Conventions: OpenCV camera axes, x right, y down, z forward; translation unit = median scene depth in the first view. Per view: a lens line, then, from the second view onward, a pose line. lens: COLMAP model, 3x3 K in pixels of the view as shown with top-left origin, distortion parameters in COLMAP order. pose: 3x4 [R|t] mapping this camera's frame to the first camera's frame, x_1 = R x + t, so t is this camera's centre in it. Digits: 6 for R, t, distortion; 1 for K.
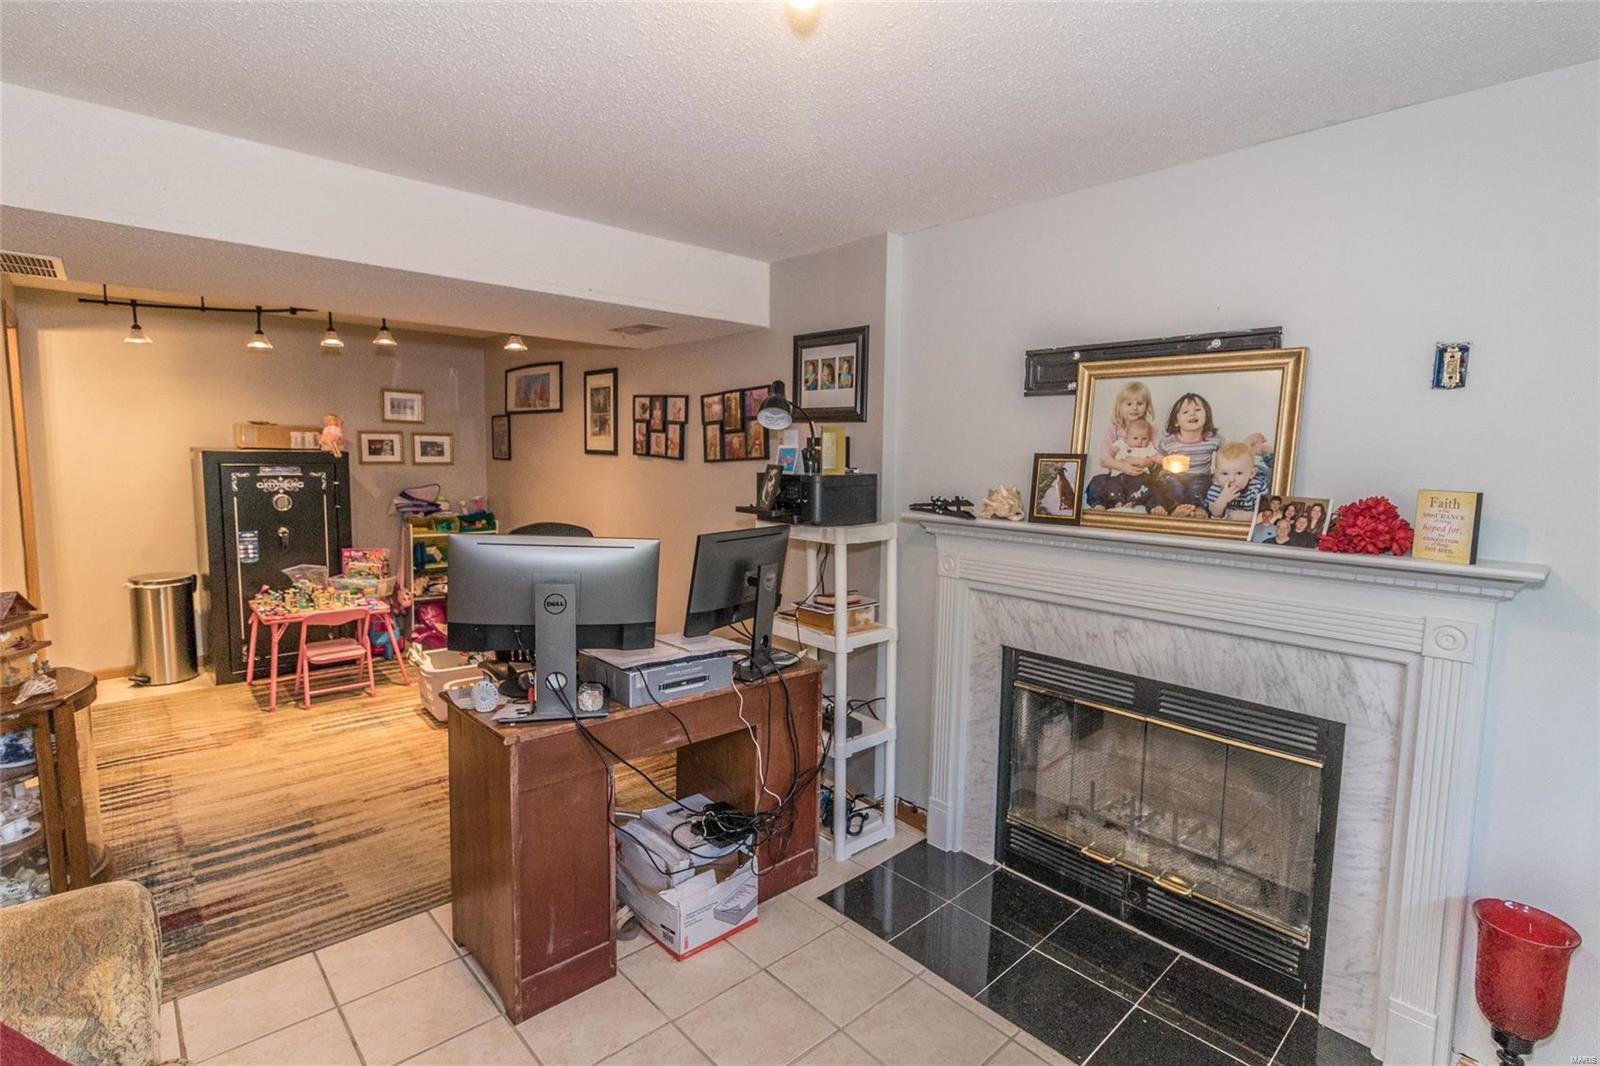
lens RADIAL K [[757.3, 0, 805.0], [0, 757.3, 525.9], [0, 0, 1]] dist [0.002594, 0.000557]
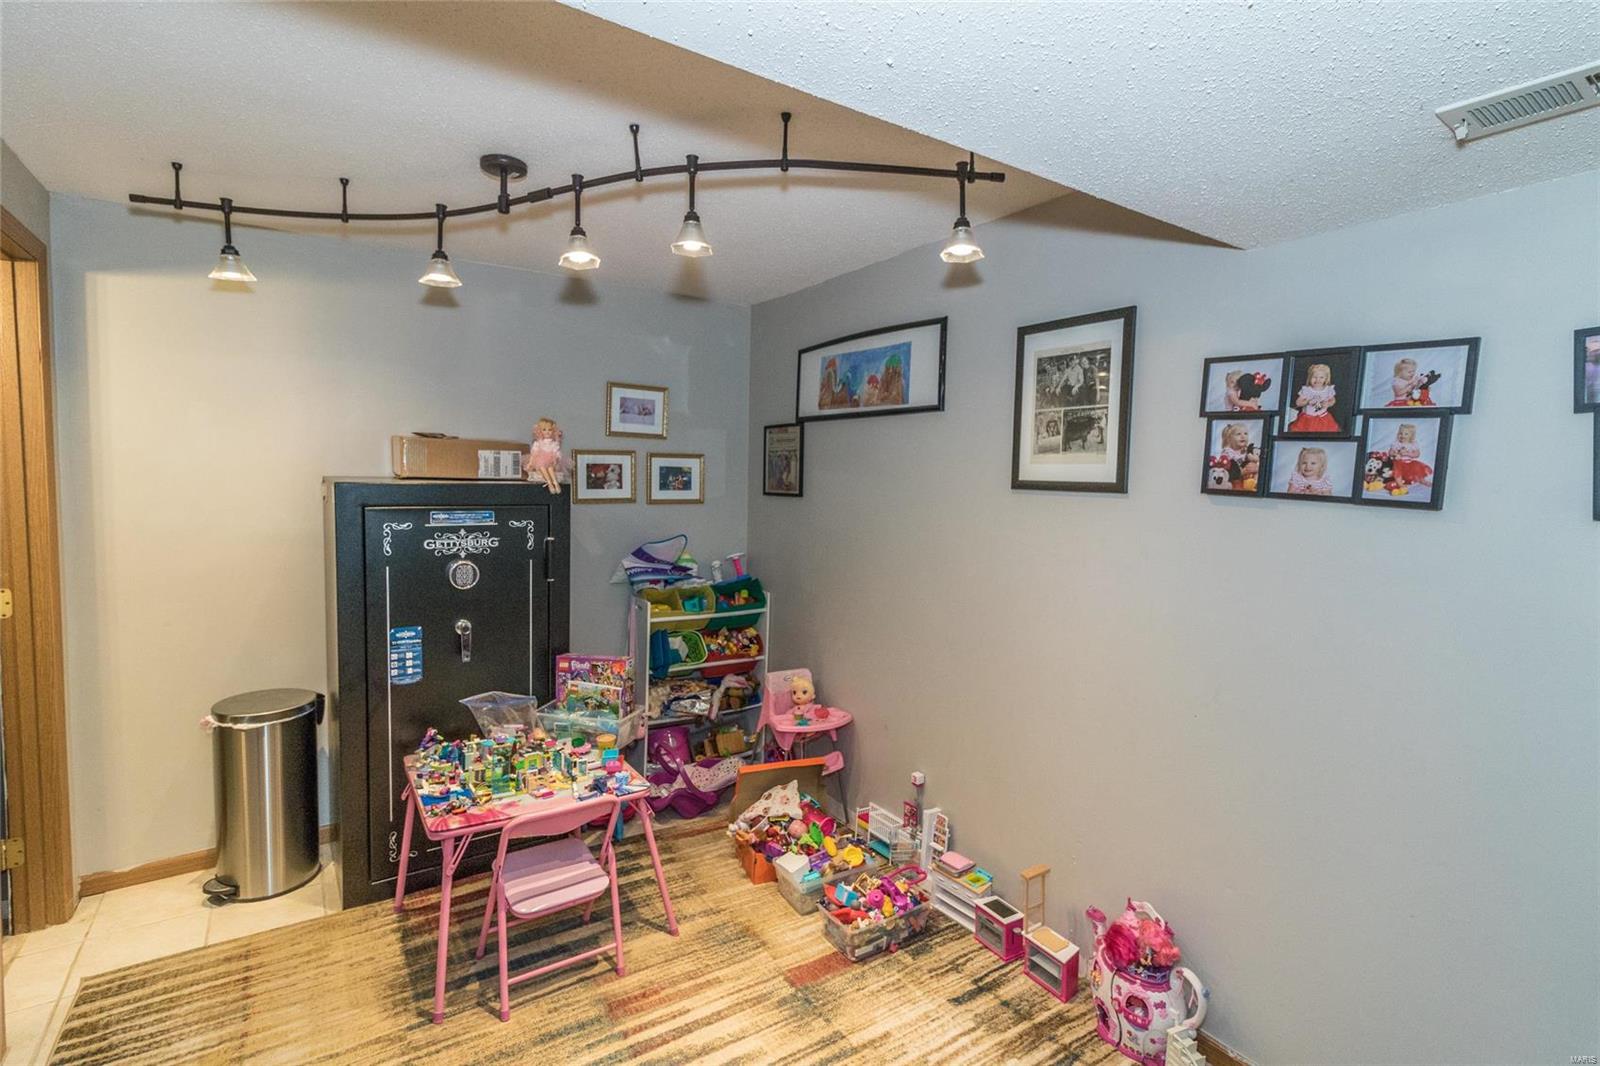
lens RADIAL K [[764.9, 0, 801.2], [0, 764.9, 522.9], [0, 0, 1]] dist [0.001702, 0.001330]
pose [[0.987485, 0.009341, -0.157439, -0.353264], [-0.015730, 0.999100, -0.039385, -0.050501], [0.156930, 0.041368, 0.986743, 0.478127]]
